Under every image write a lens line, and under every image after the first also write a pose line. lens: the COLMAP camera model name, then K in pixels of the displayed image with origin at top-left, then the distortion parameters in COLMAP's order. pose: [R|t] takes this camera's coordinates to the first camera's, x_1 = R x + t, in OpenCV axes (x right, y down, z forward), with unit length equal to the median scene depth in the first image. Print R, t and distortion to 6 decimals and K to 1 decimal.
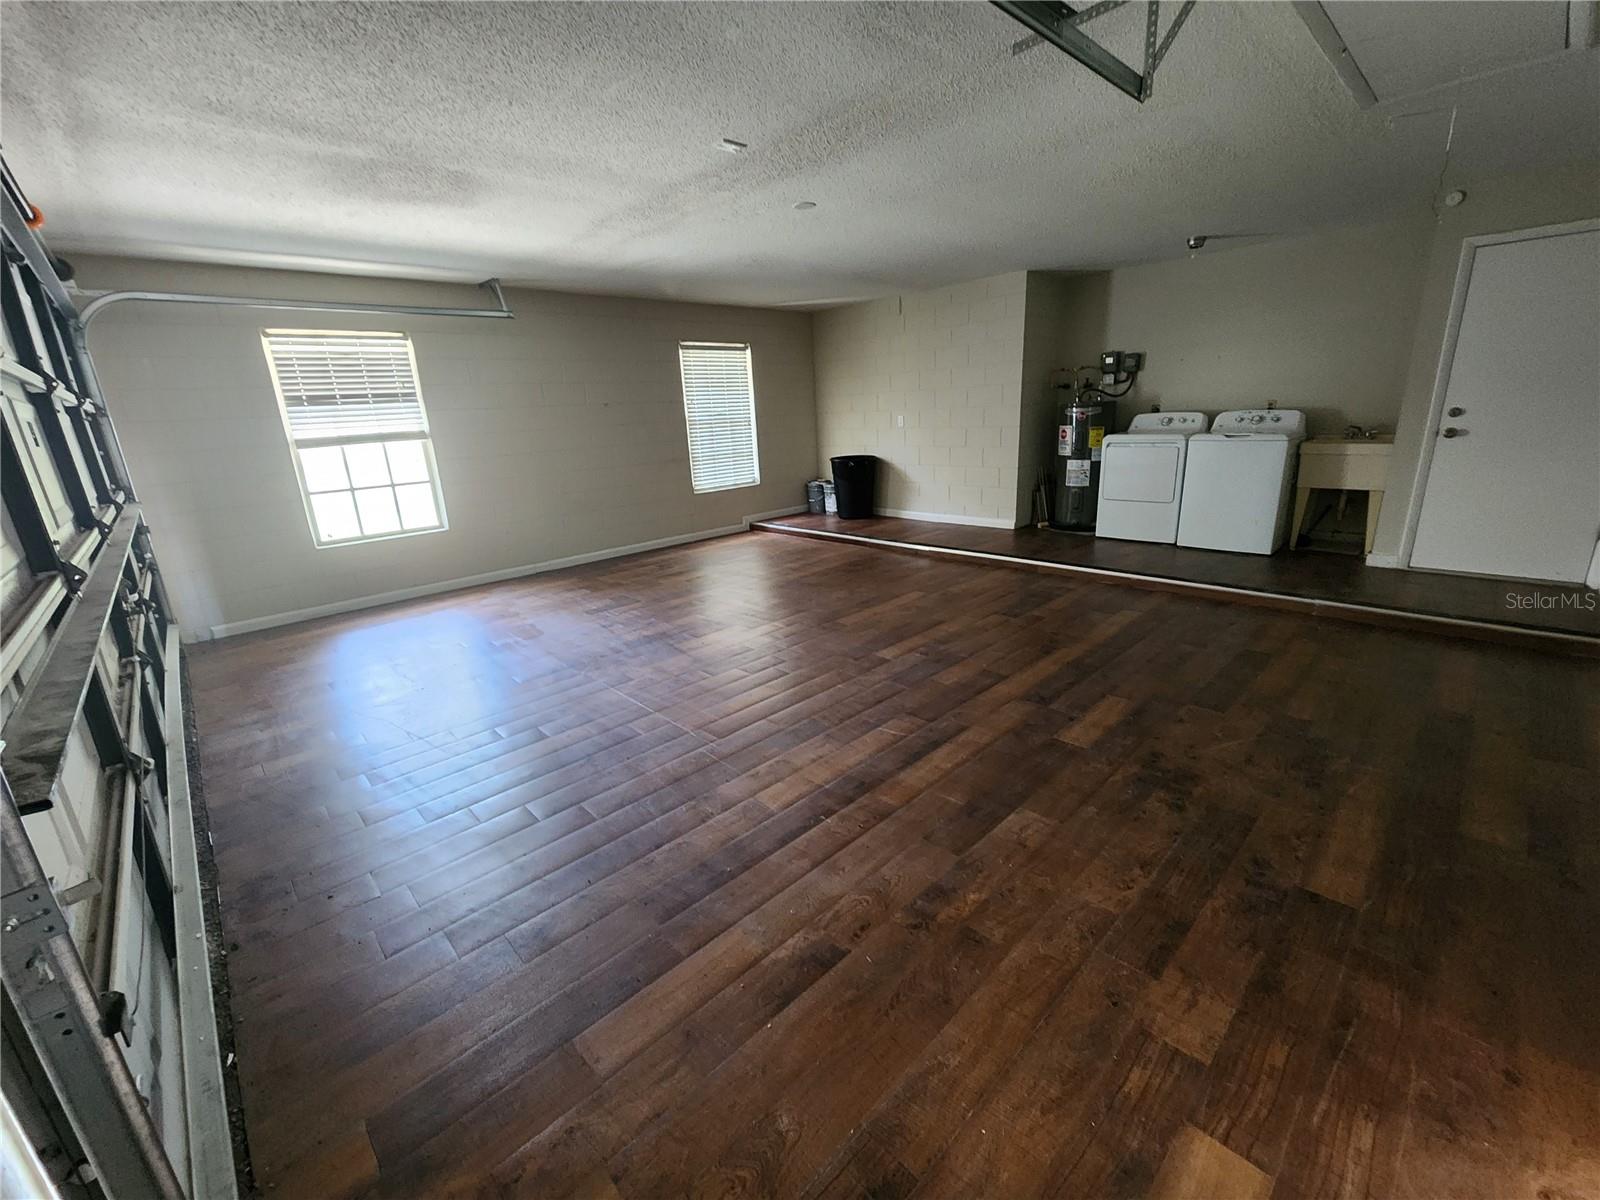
lens RADIAL K [[659.2, 0, 803.7], [0, 659.2, 601.1], [0, 0, 1]] dist [0.001976, -0.000847]
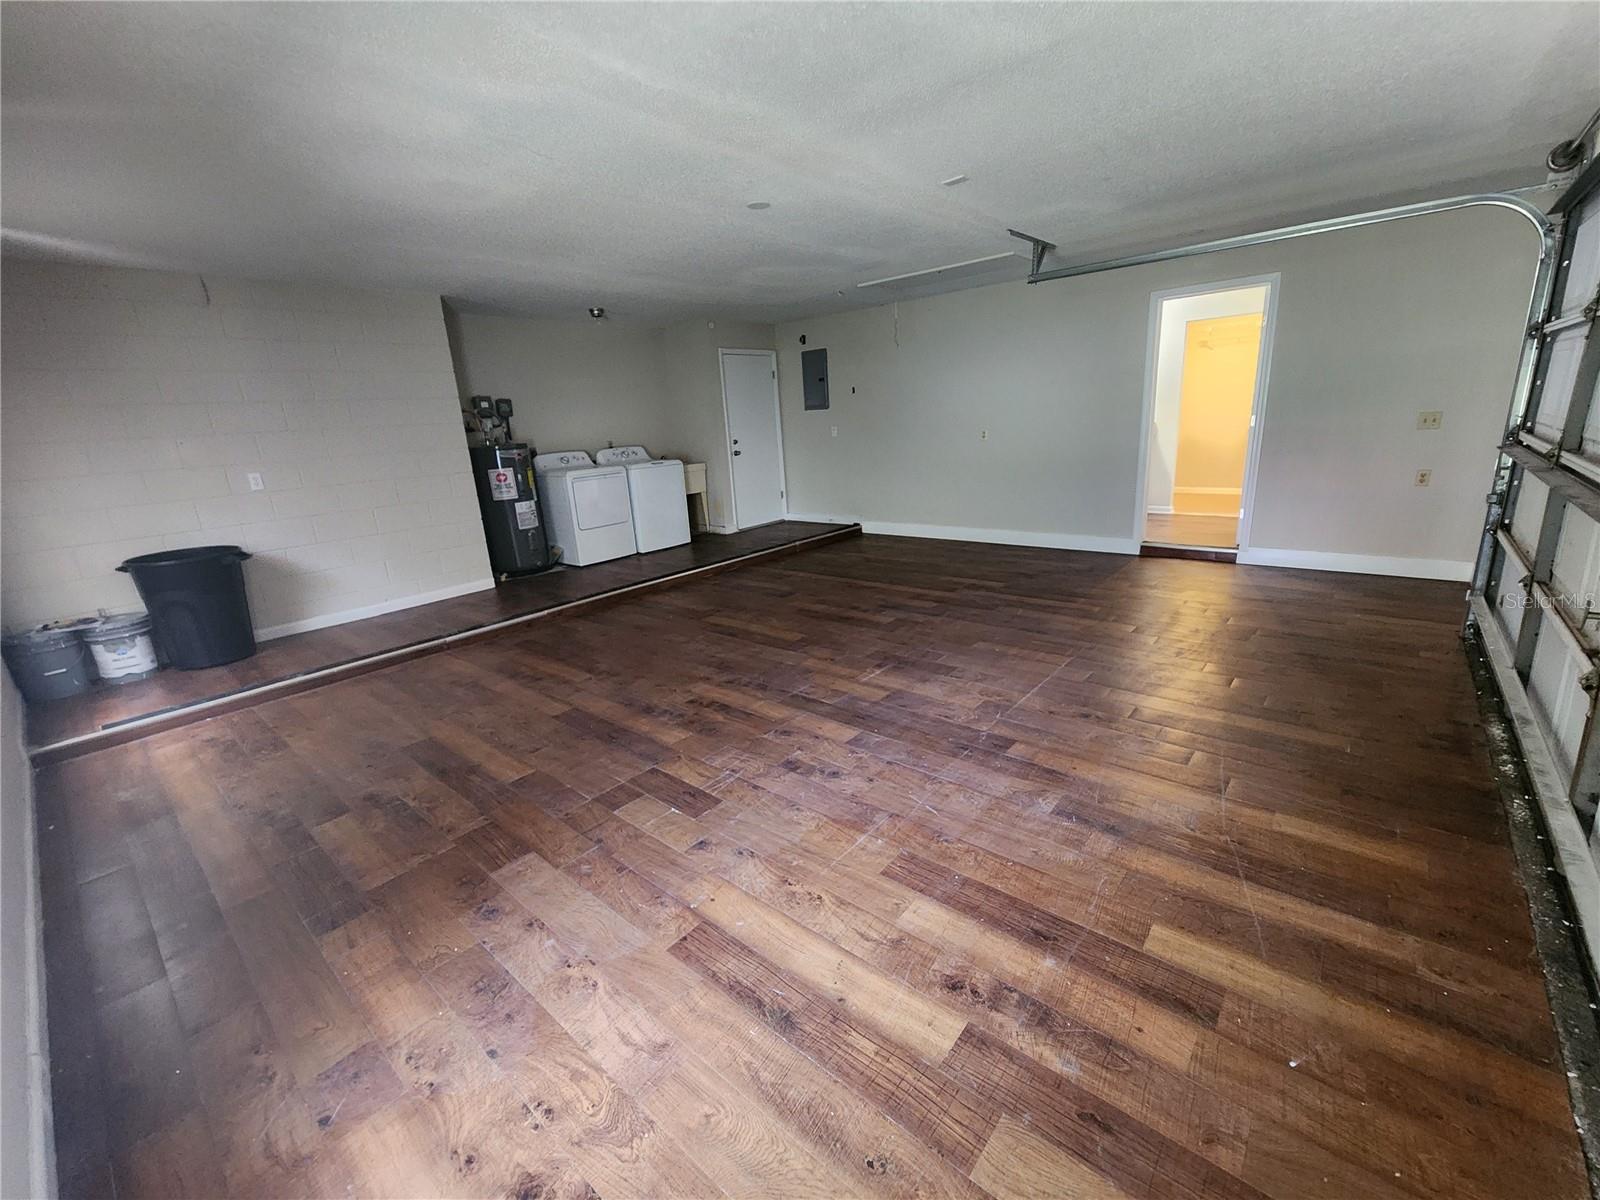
lens RADIAL K [[659.2, 0, 803.7], [0, 659.2, 601.1], [0, 0, 1]] dist [0.001976, -0.000847]
pose [[-0.095423, -0.217660, 0.971349, -0.717590], [0.339772, 0.910077, 0.237308, -0.201489], [-0.935654, 0.352682, -0.012888, 0.795513]]
